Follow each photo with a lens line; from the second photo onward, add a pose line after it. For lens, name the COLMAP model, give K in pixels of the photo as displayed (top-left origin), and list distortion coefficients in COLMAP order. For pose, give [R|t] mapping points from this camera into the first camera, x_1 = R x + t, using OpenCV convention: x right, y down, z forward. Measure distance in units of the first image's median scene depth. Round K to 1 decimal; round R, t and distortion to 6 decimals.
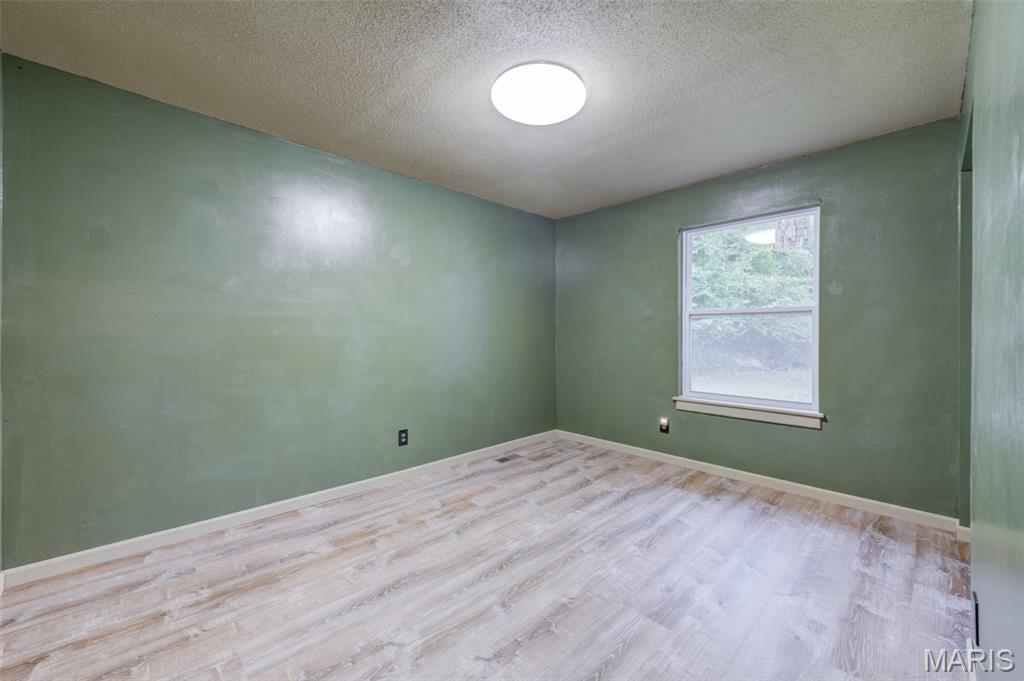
lens RADIAL K [[408.1, 0, 510.0], [0, 408.1, 335.9], [0, 0, 1]] dist [0.002187, -0.000348]
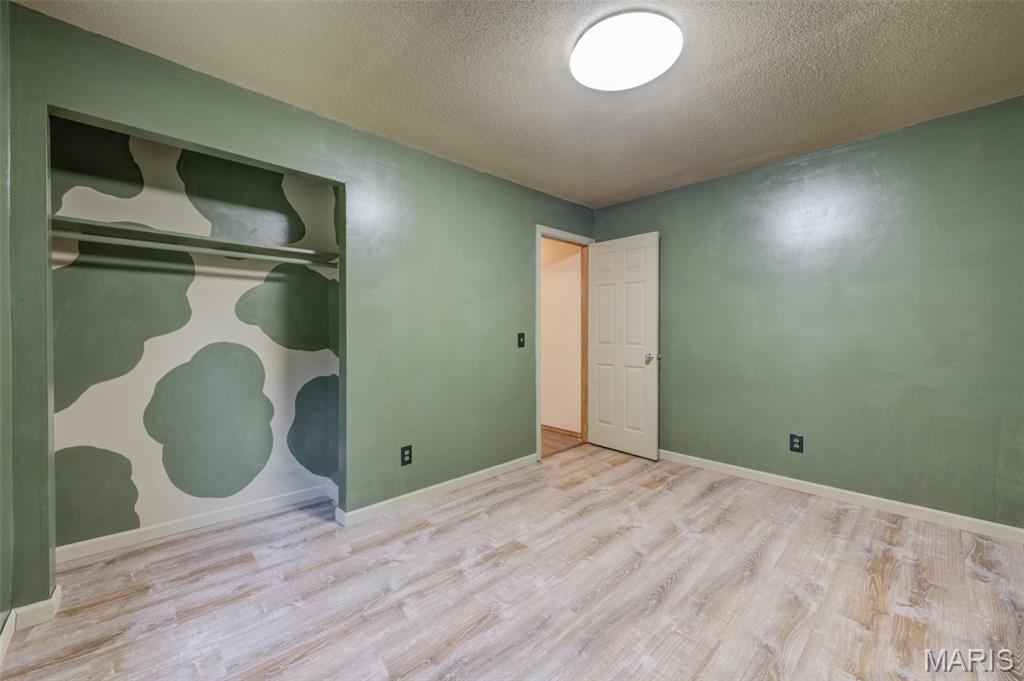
lens RADIAL K [[408.1, 0, 514.0], [0, 408.1, 336.0], [0, 0, 1]] dist [0.002187, -0.000348]
pose [[-0.999998, -0.001169, -0.001874, 0.326874], [-0.001206, 0.999806, 0.019679, -0.017594], [0.001851, 0.019681, -0.999805, 1.979945]]
